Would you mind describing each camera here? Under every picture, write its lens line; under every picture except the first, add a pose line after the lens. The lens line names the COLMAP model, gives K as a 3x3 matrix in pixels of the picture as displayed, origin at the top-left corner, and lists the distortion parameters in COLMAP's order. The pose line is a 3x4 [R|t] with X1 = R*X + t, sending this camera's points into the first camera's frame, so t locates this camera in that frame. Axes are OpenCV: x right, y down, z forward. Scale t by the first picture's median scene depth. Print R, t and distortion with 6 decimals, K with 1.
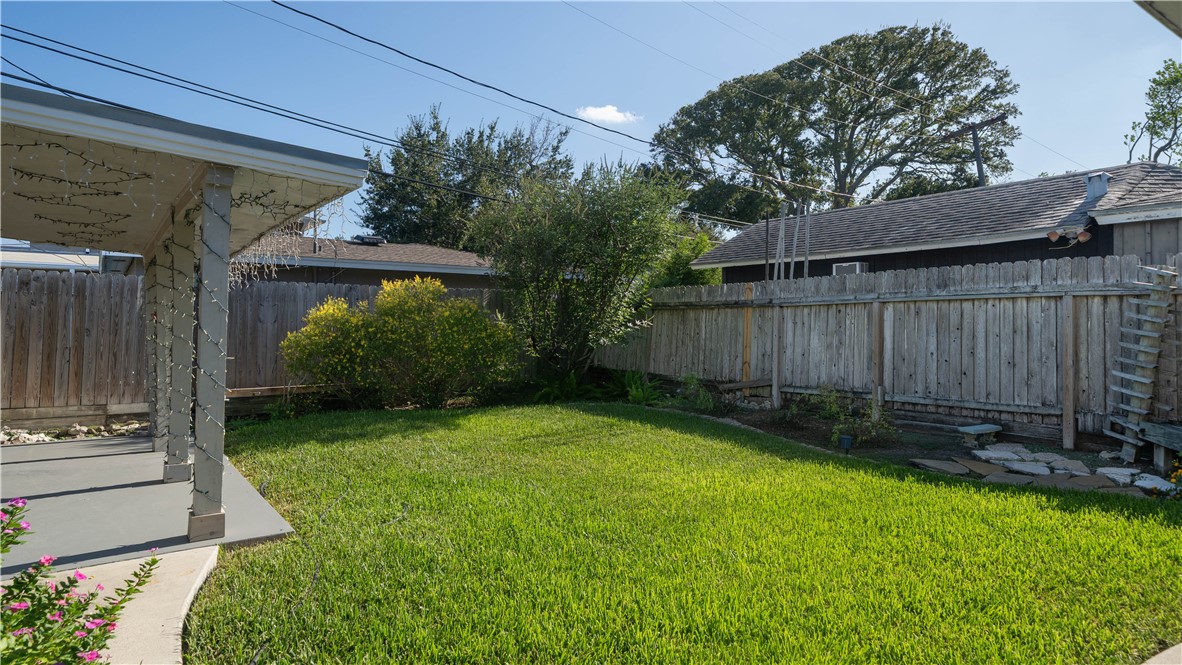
lens RADIAL K [[667.7, 0, 592.3], [0, 667.7, 309.3], [0, 0, 1]] dist [-0.005945, -0.001303]
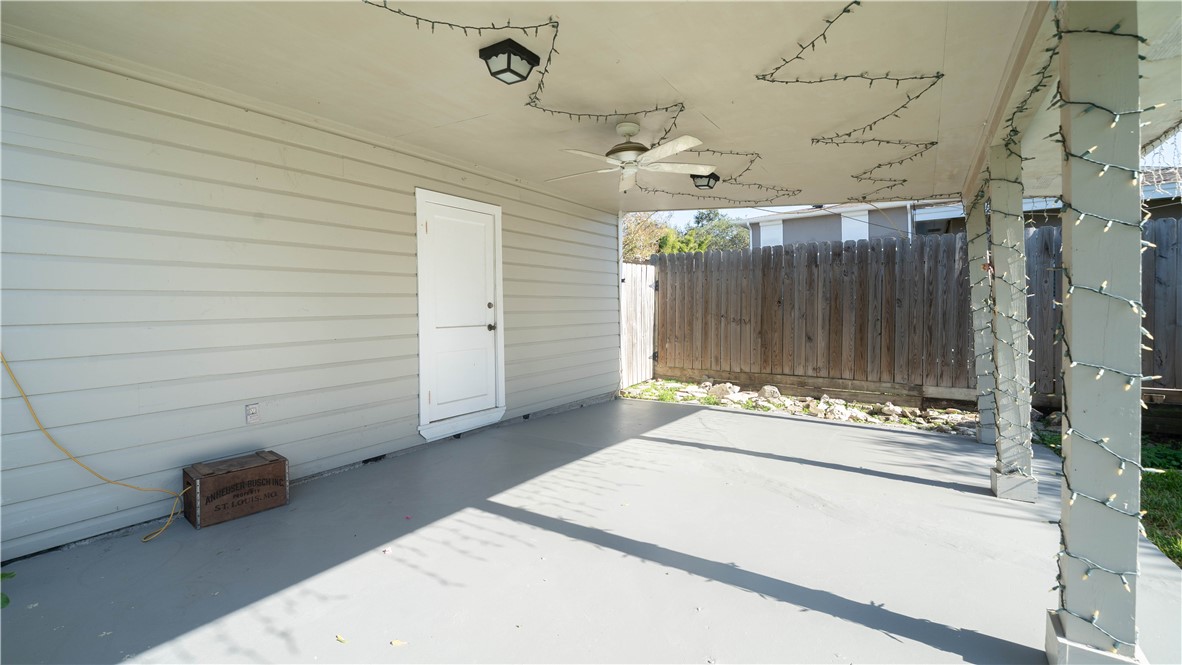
lens RADIAL K [[473.9, 0, 593.0], [0, 473.9, 311.6], [0, 0, 1]] dist [-0.001149, 0.000086]
pose [[0.318698, -0.001067, -0.947856, -0.280051], [0.035843, 0.999298, 0.010927, 0.024202], [0.947178, -0.037456, 0.318513, 0.398757]]
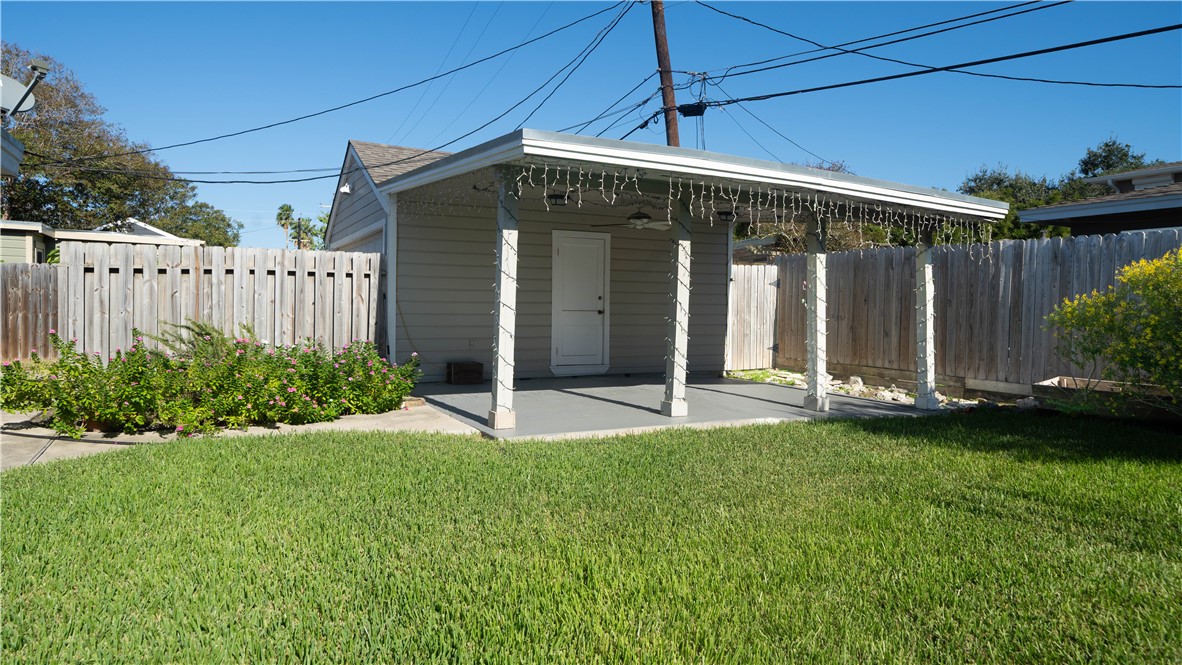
lens RADIAL K [[731.1, 0, 596.2], [0, 731.1, 324.5], [0, 0, 1]] dist [-0.000042, -0.000184]
pose [[-0.150726, 0.020846, -0.988356, 0.407871], [0.010202, 0.999757, 0.019531, 0.039300], [0.988523, -0.007140, -0.150902, 0.633746]]
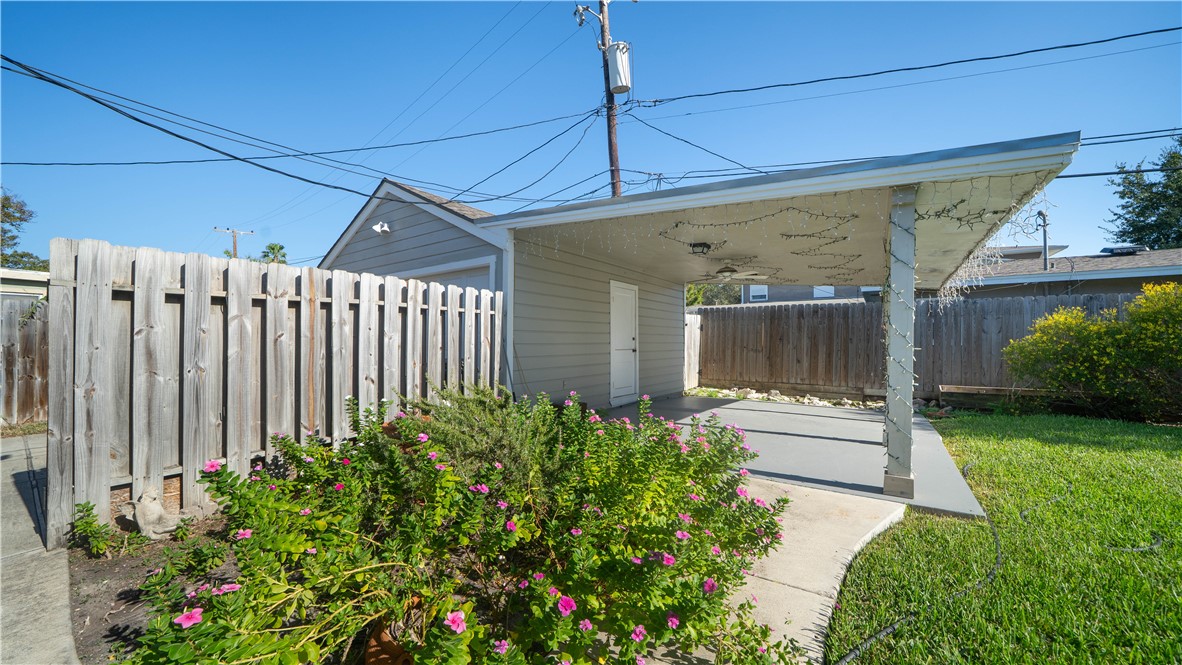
lens RADIAL K [[428.3, 0, 593.4], [0, 428.3, 337.9], [0, 0, 1]] dist [-0.008962, 0.000426]
pose [[0.330925, -0.012426, -0.943575, -0.010487], [0.021024, 0.999762, -0.005792, 0.020739], [0.943423, -0.017921, 0.331107, 0.094414]]
